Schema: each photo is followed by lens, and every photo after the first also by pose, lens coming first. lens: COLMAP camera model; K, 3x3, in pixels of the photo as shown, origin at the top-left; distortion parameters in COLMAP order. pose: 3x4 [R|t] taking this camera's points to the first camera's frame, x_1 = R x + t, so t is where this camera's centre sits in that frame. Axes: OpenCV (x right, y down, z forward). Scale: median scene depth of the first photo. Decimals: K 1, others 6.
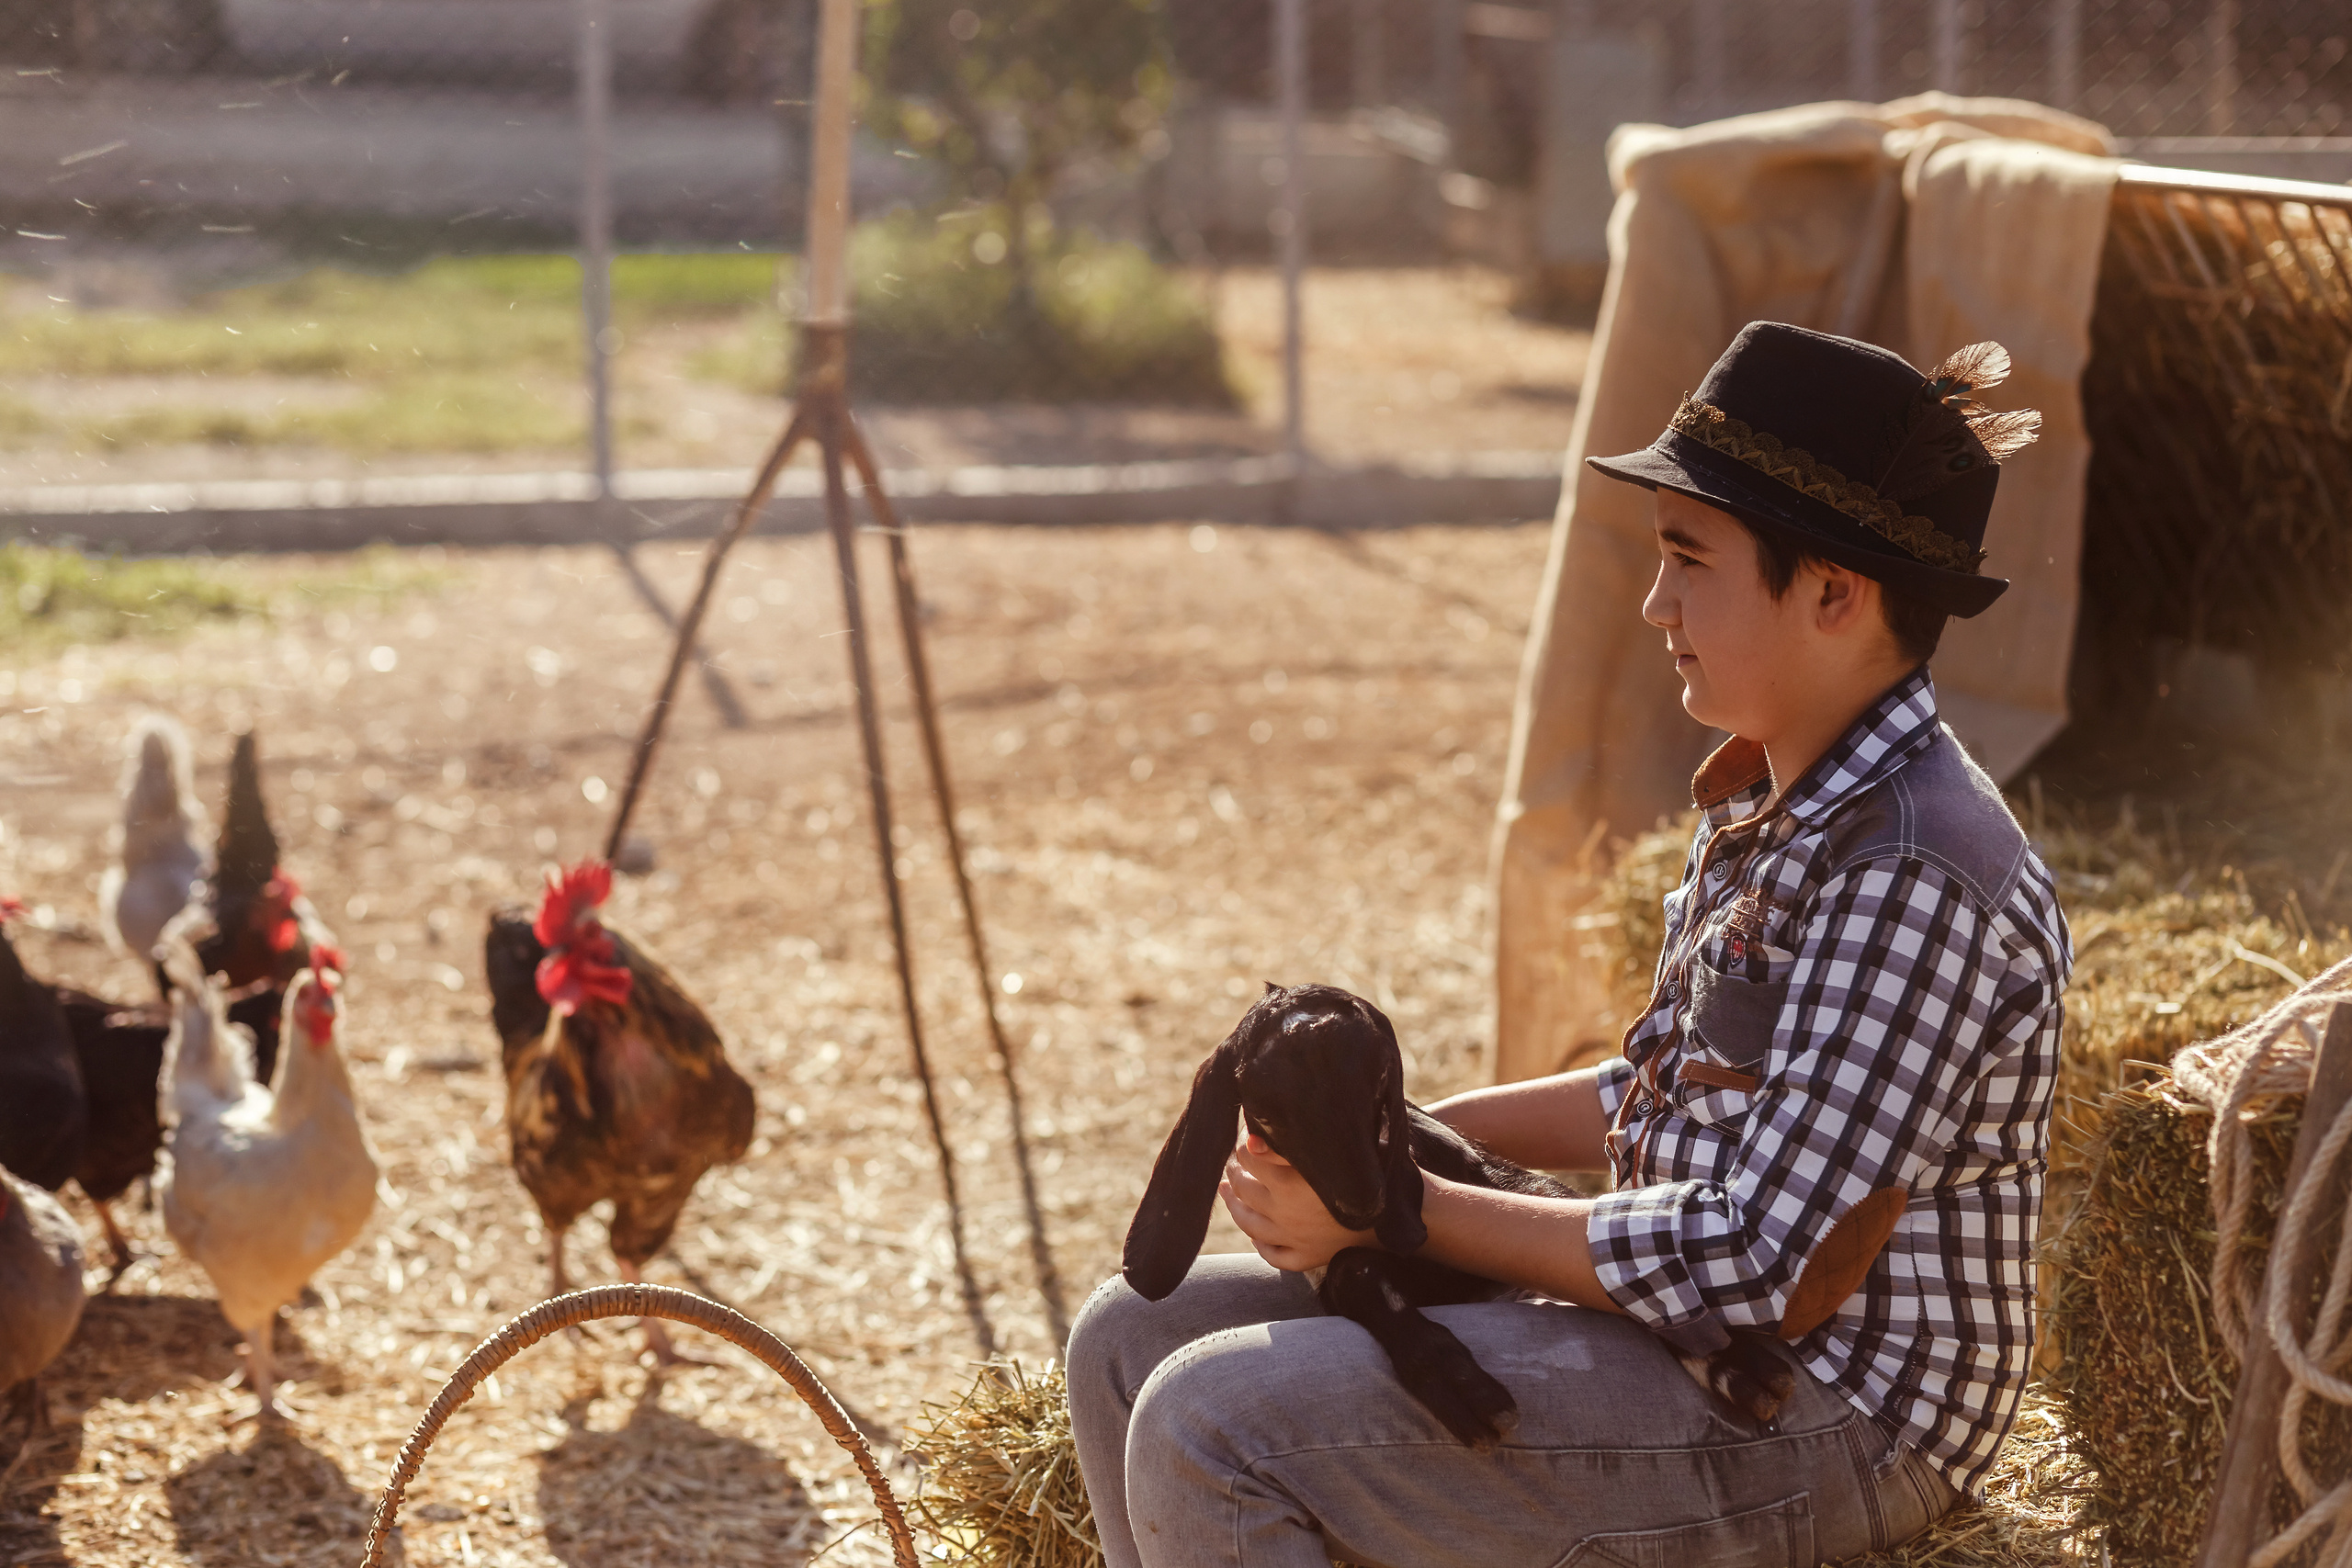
lens RADIAL K [[5833.4, 0, 918.4], [0, 5833.4, 782.2], [0, 0, 1]] dist [-0.120816, 0.848901]
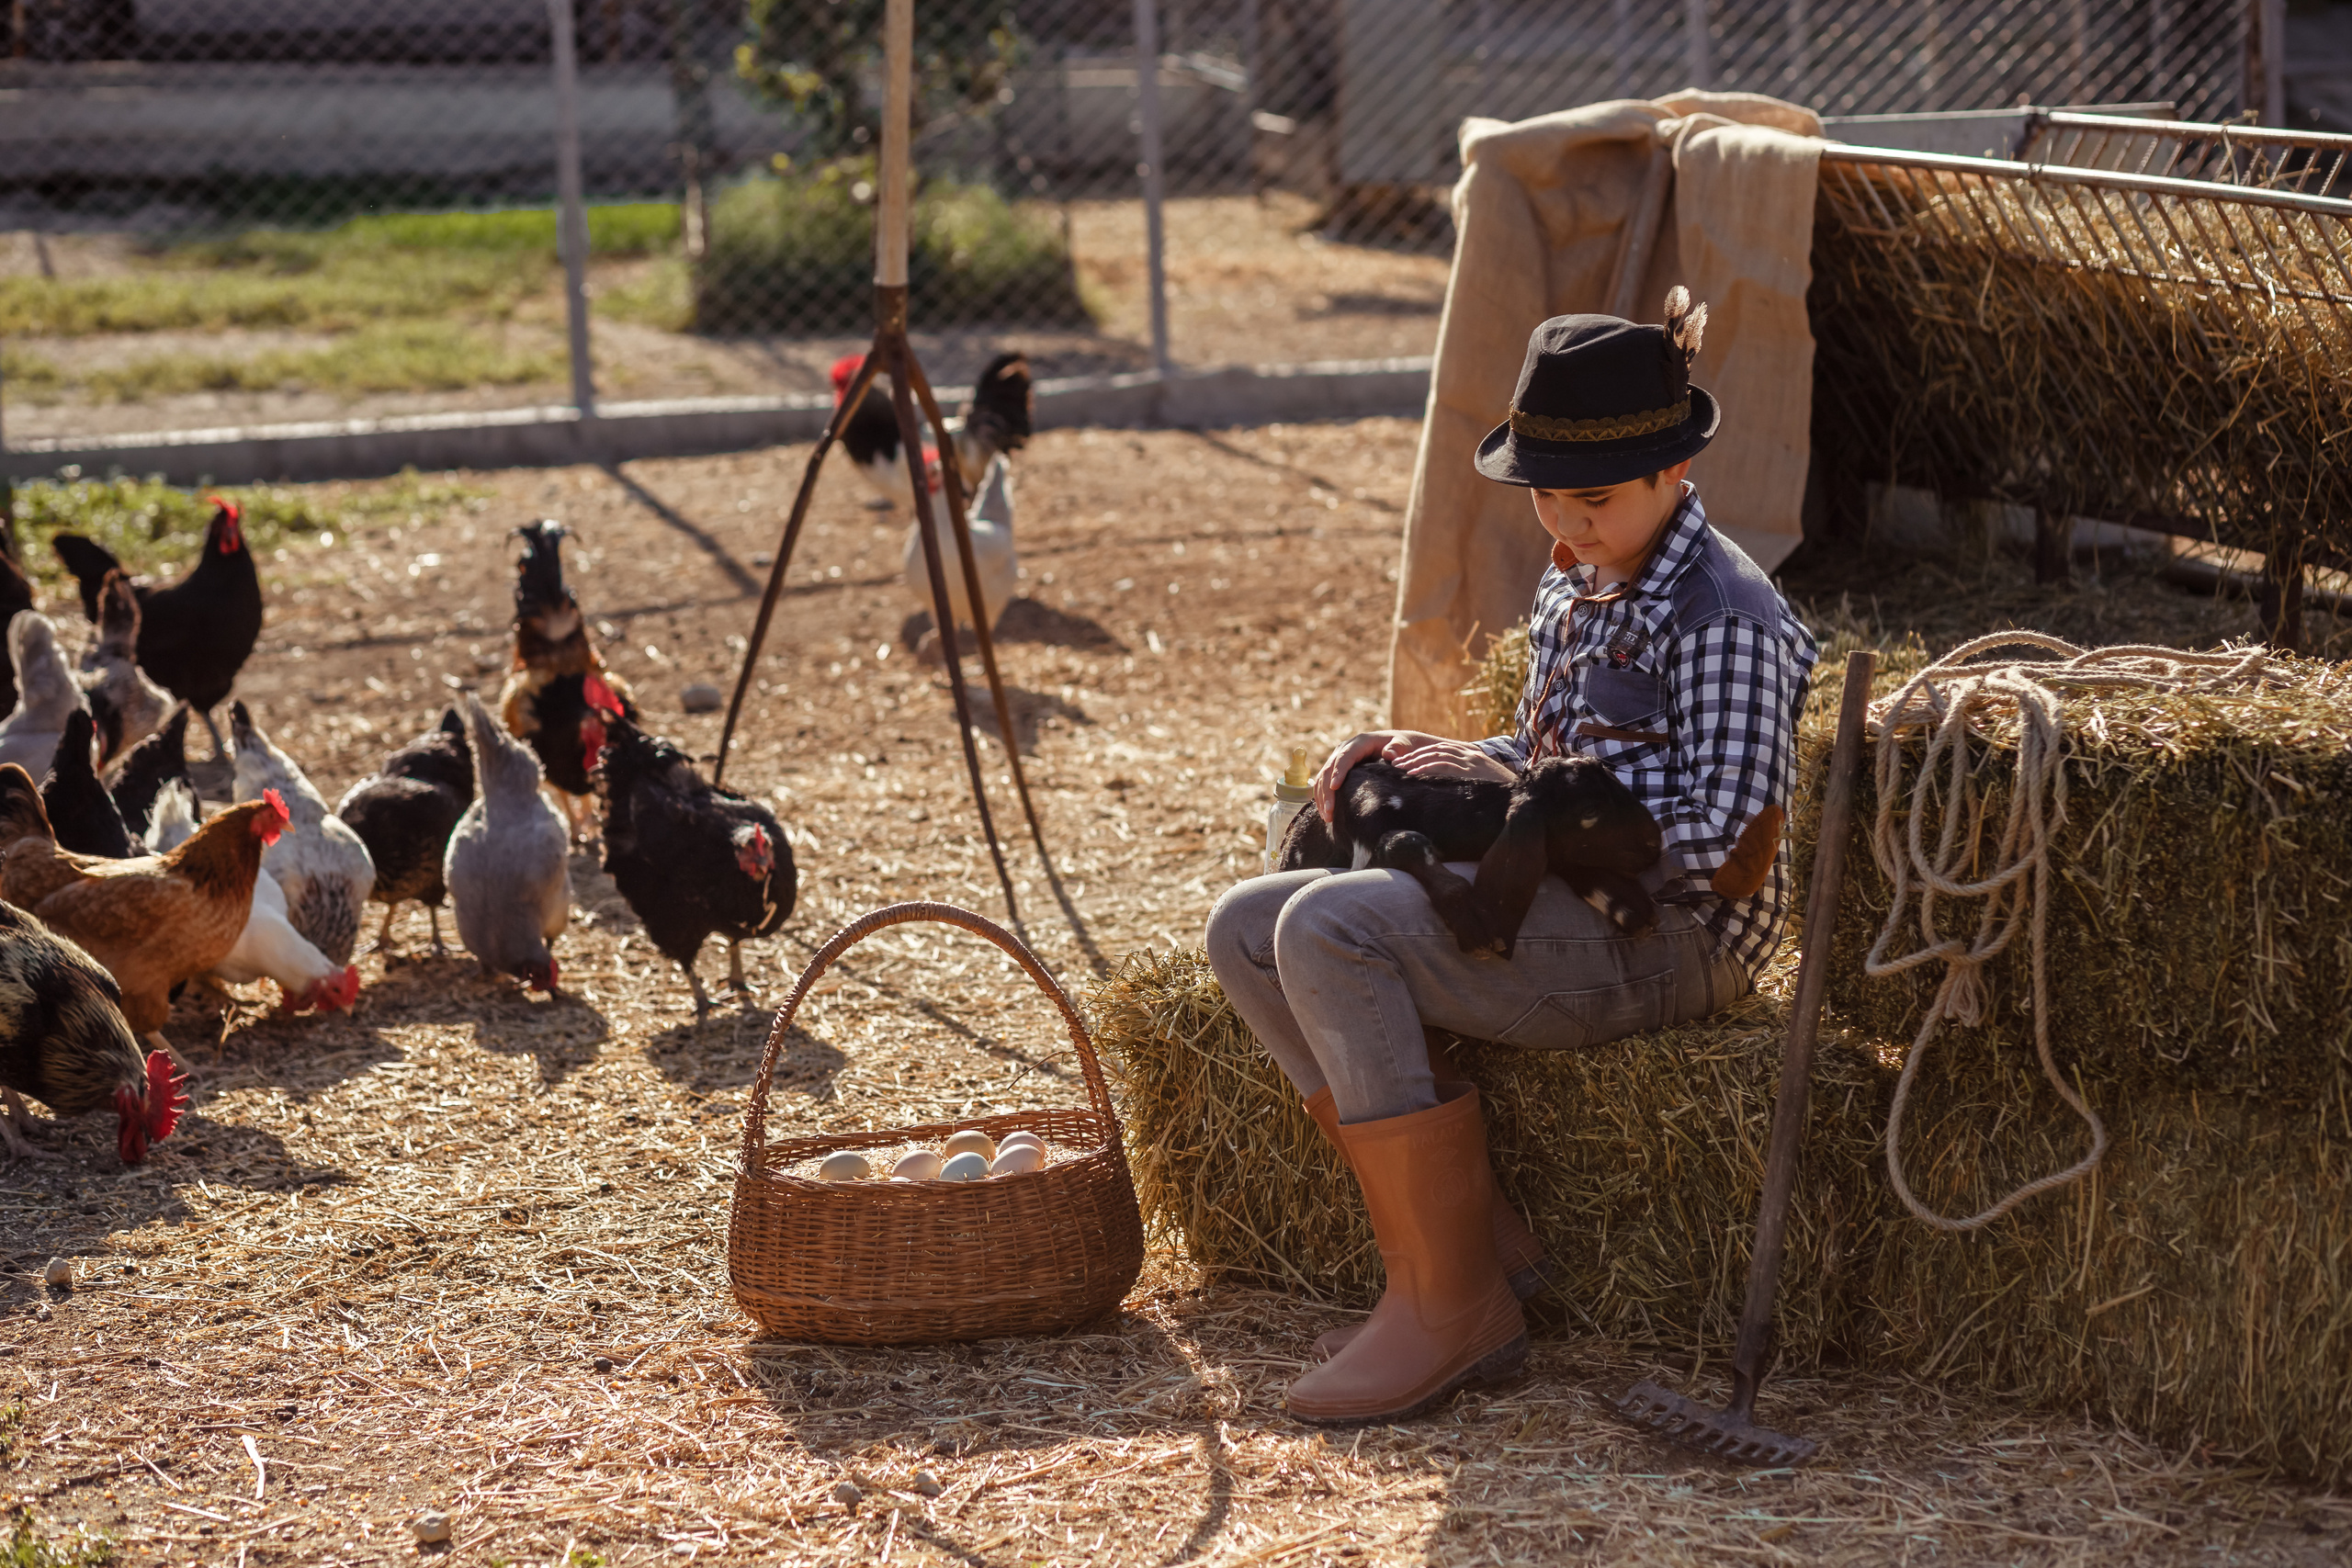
lens RADIAL K [[5754.4, 0, 1175.6], [0, 5754.4, 893.3], [0, 0, 1]] dist [-0.156479, -1.038957]
pose [[0.996022, -0.040384, 0.079435, -0.057920], [0.037559, 0.998619, 0.036739, 0.015964], [-0.080809, -0.033610, 0.996163, -0.323193]]
